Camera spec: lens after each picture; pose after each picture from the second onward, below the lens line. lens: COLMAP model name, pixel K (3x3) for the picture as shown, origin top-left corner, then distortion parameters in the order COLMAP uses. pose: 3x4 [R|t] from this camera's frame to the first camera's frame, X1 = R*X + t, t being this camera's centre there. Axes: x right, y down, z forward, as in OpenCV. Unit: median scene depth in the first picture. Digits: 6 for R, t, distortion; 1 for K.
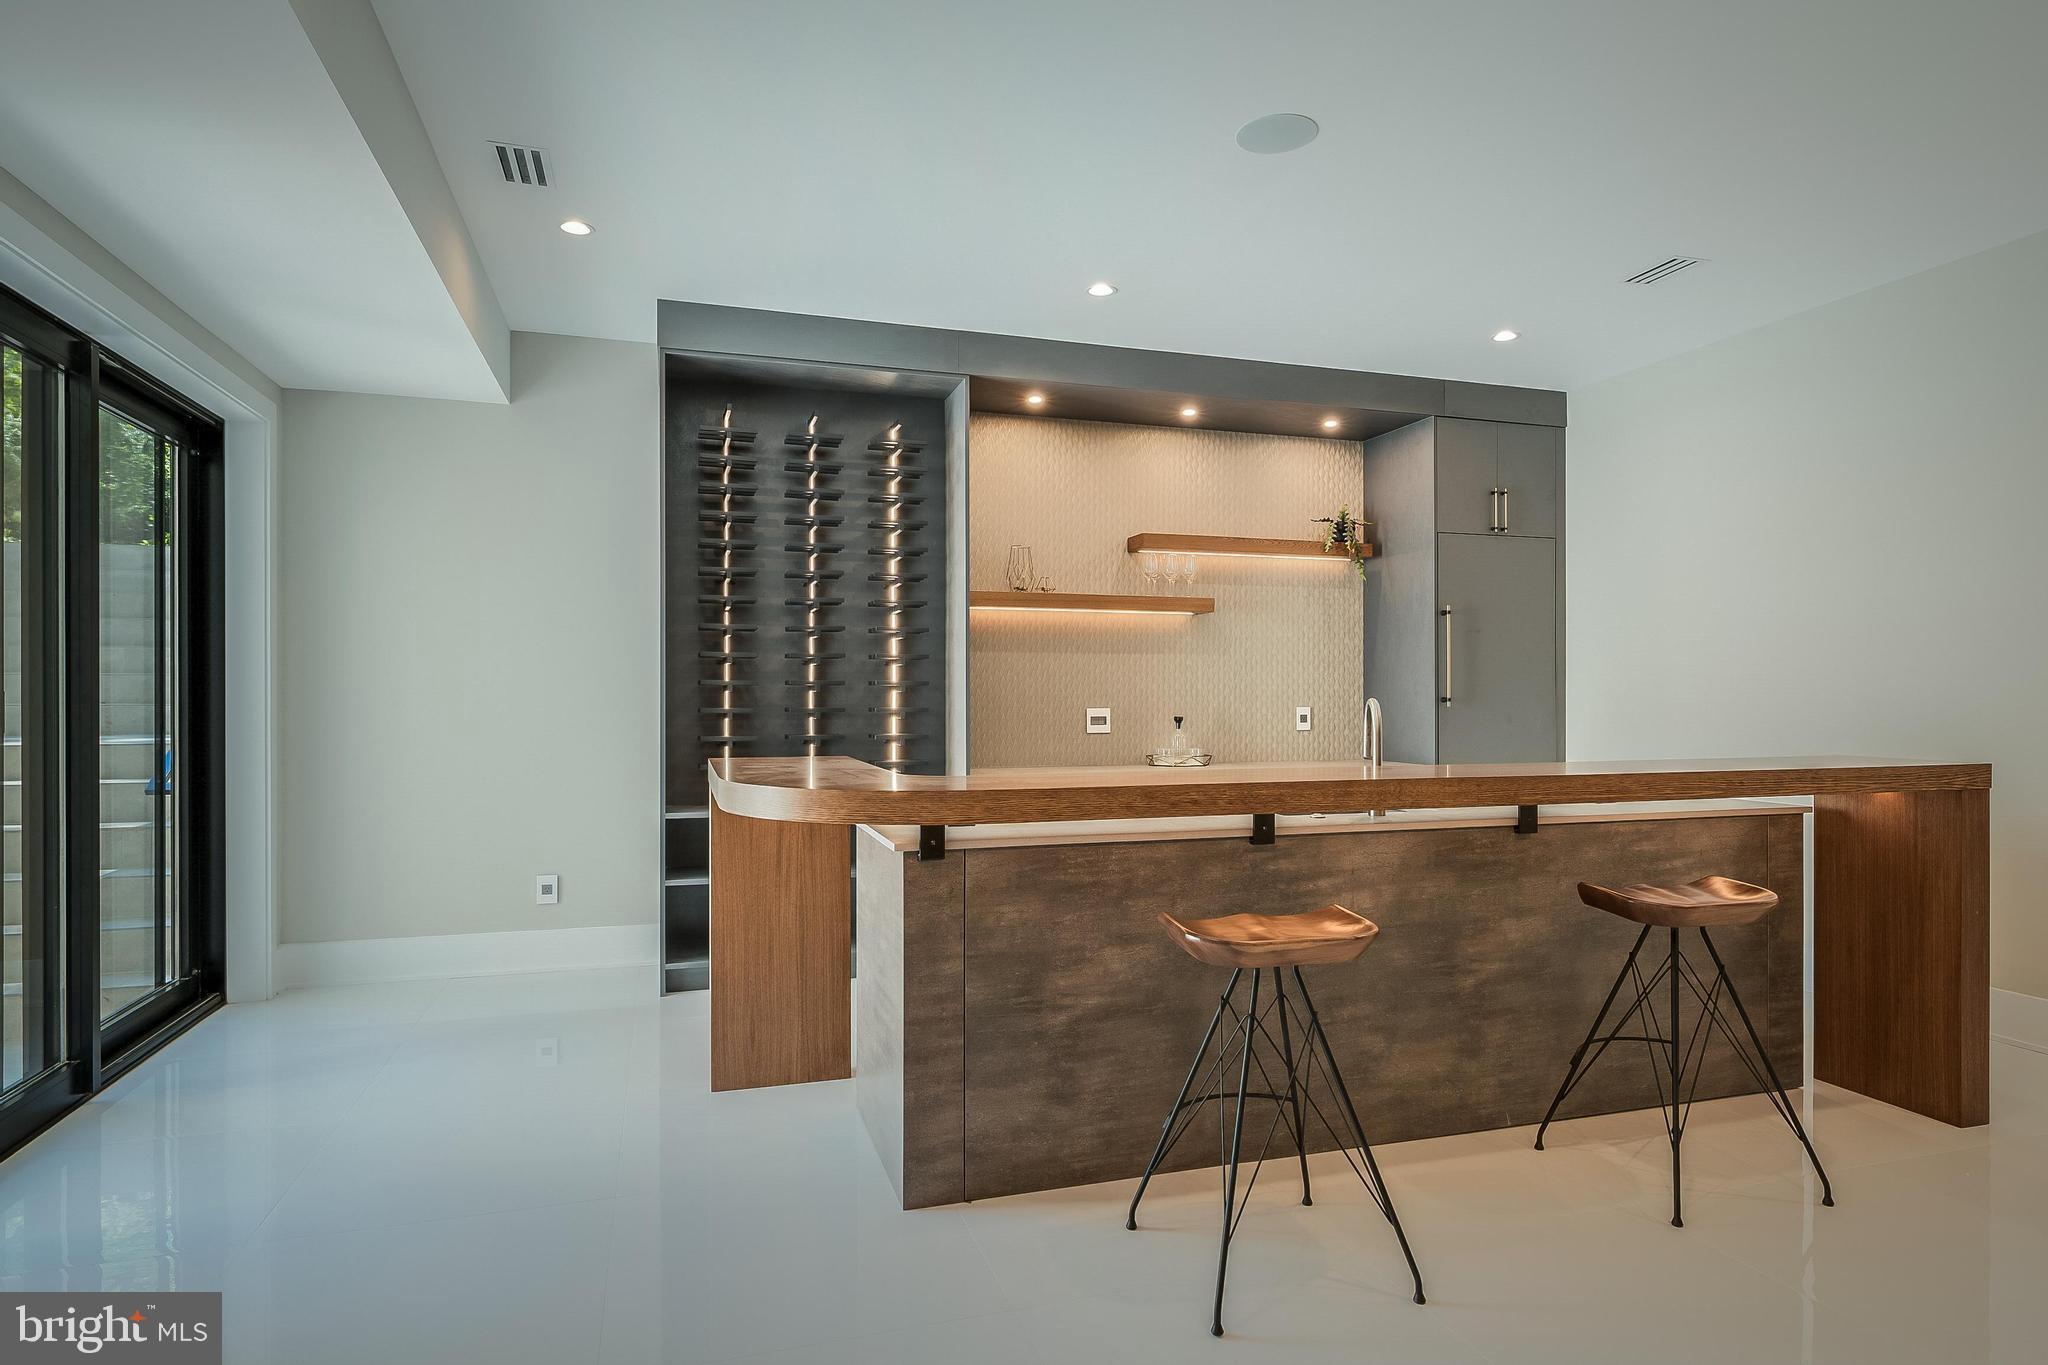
lens RADIAL K [[1124.5, 0, 1023.0], [0, 1124.5, 692.3], [0, 0, 1]] dist [-0.003363, 0.000281]
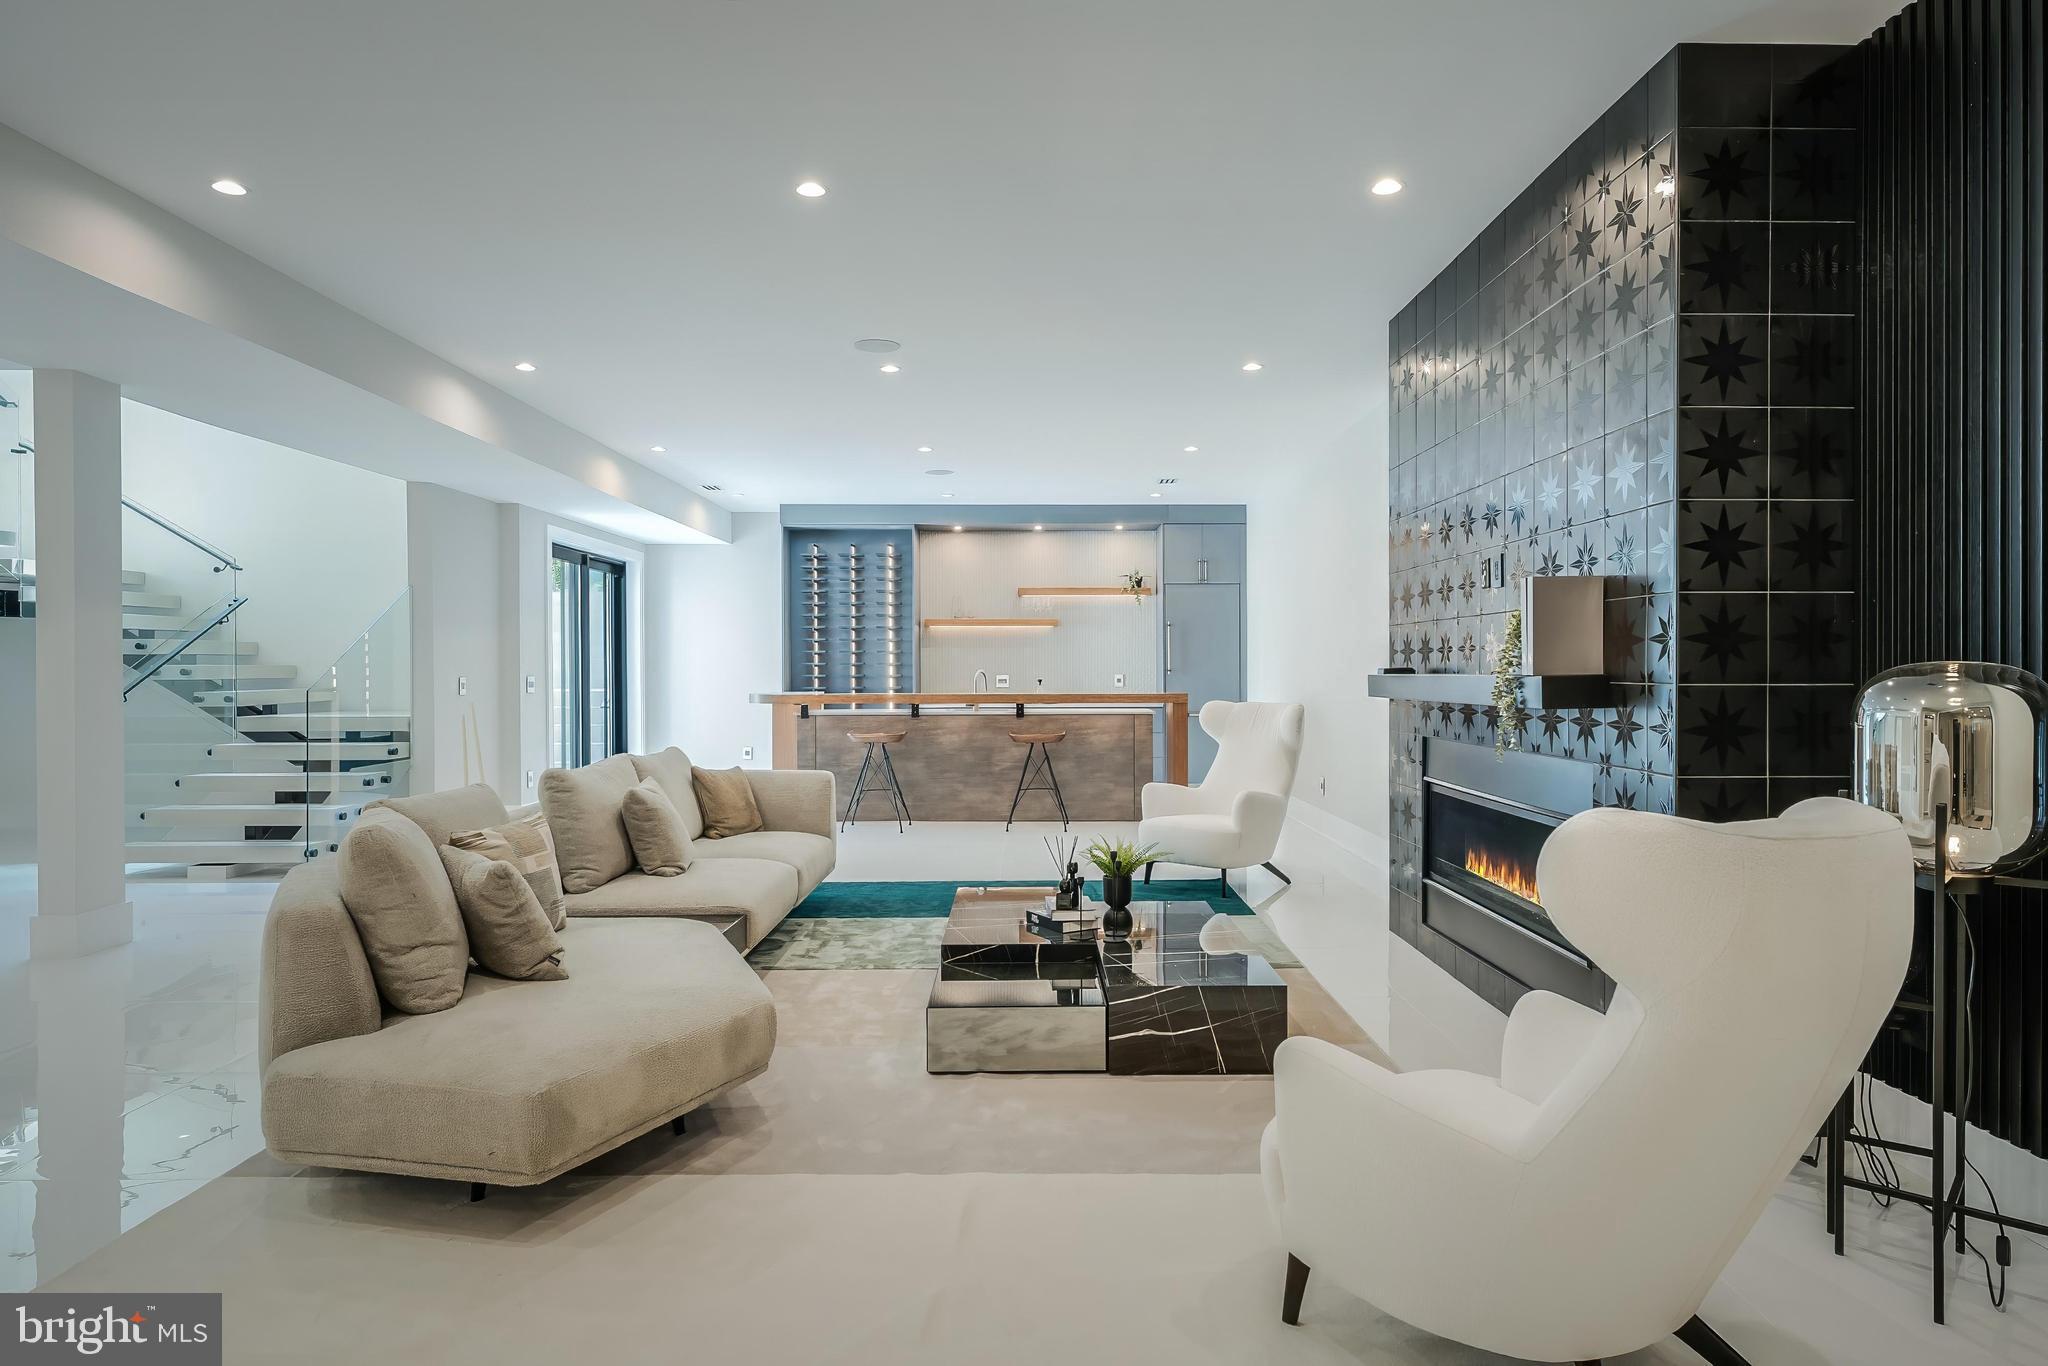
lens RADIAL K [[1132.0, 0, 1022.9], [0, 1132.0, 686.6], [0, 0, 1]] dist [0.006905, 0.000131]
pose [[0.955155, 0.001920, -0.296100, 0.836760], [0.002779, 0.999877, 0.015449, 0.003892], [0.296093, -0.015579, 0.955032, -1.097681]]
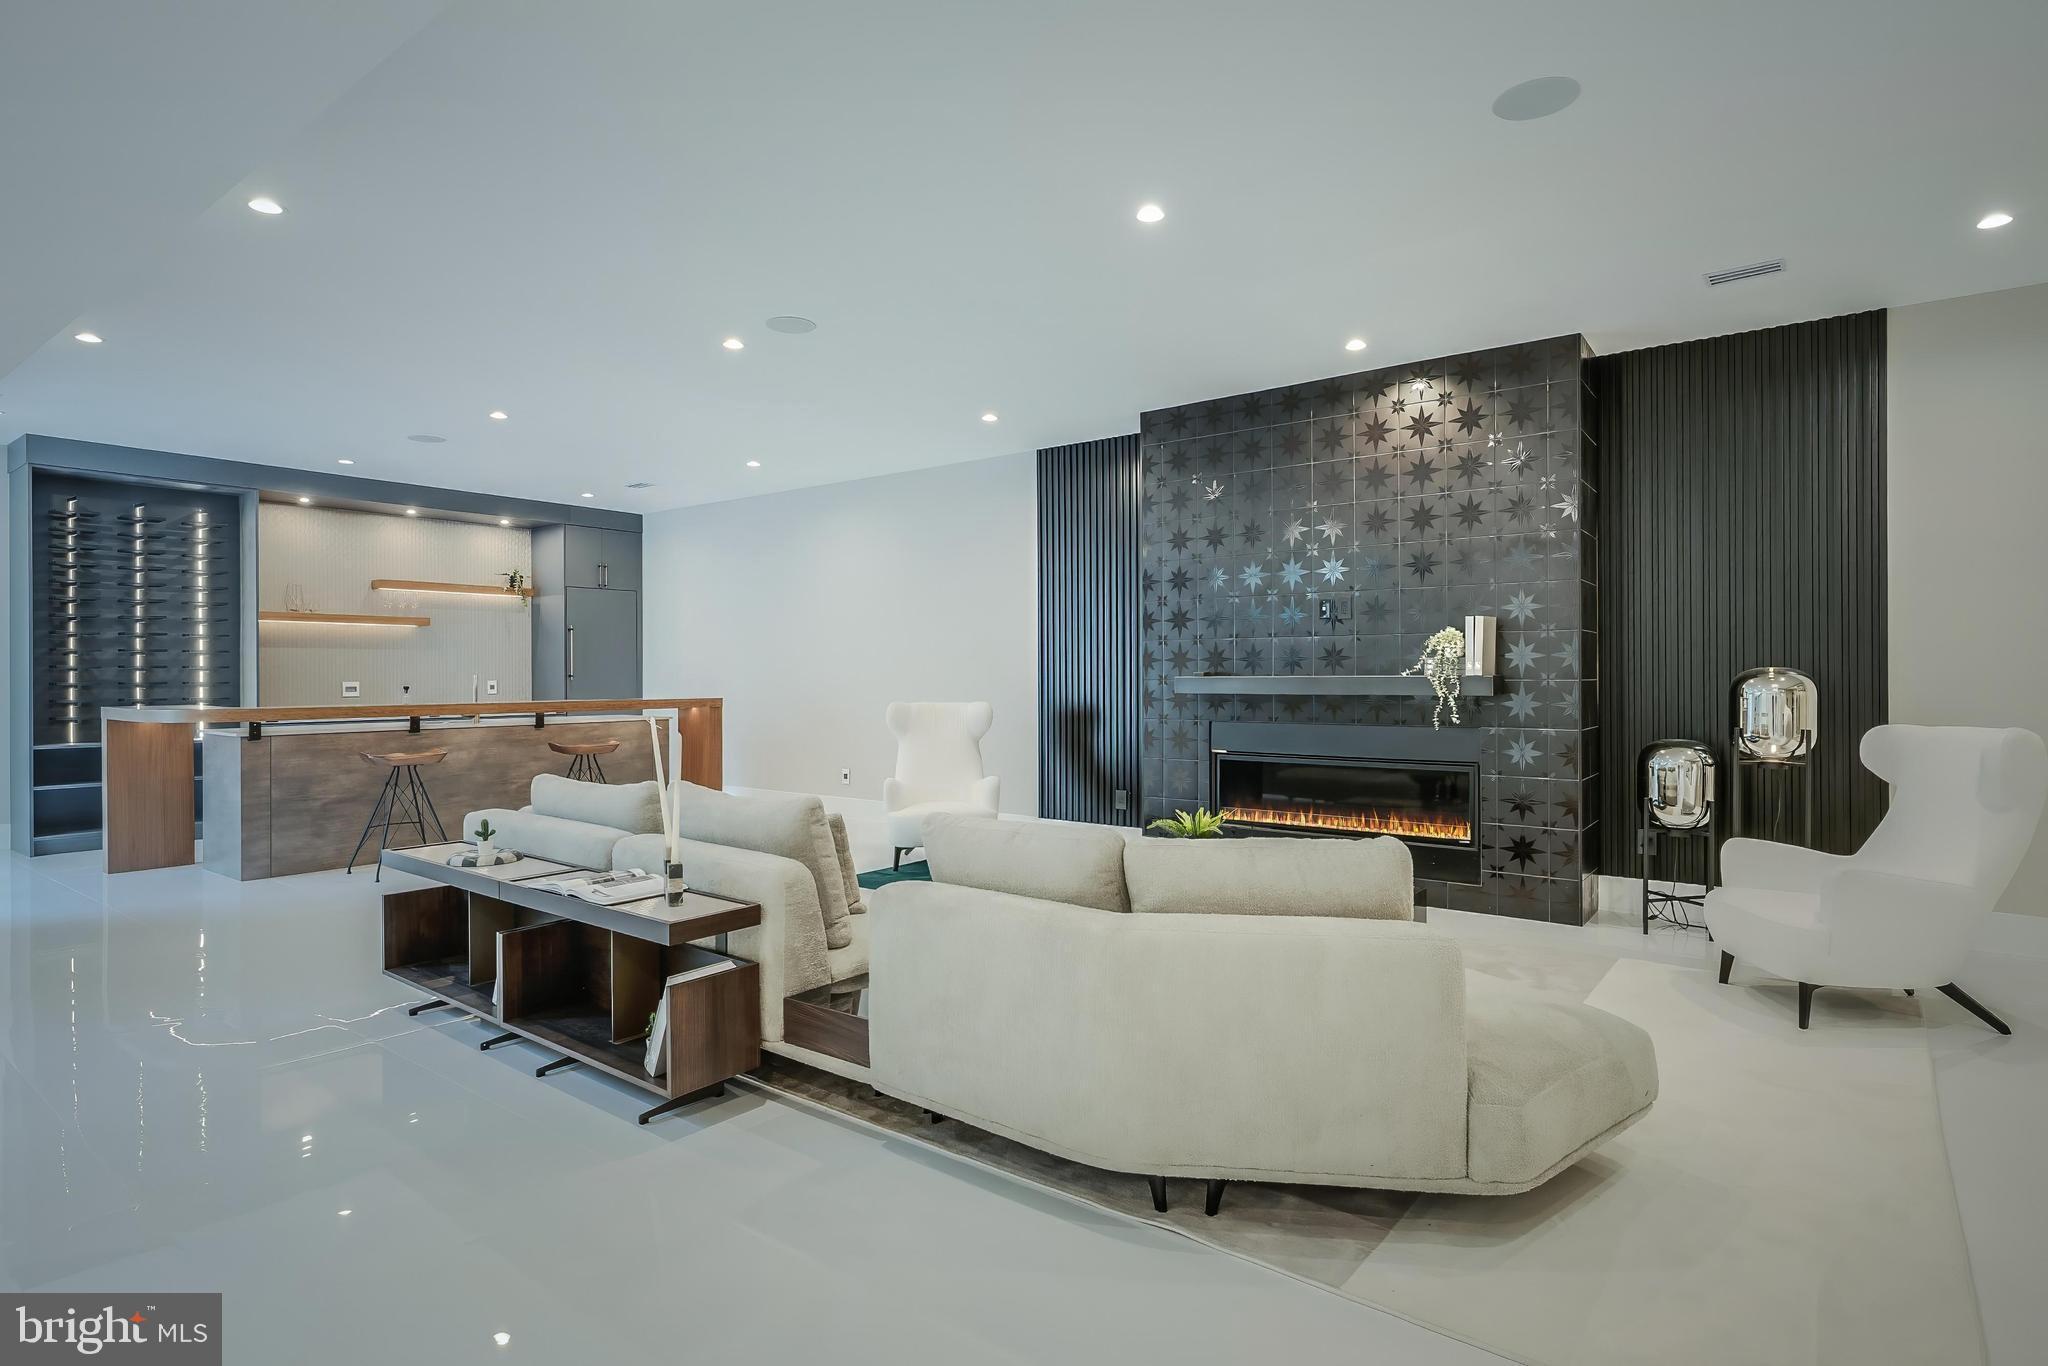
lens RADIAL K [[1064.0, 0, 1036.1], [0, 1064.0, 673.2], [0, 0, 1]] dist [-0.001309, -0.000843]
pose [[0.818041, -0.002018, 0.575157, -0.010544], [0.001173, 0.999998, 0.001840, -0.000435], [-0.575159, -0.000831, 0.818041, -1.048860]]
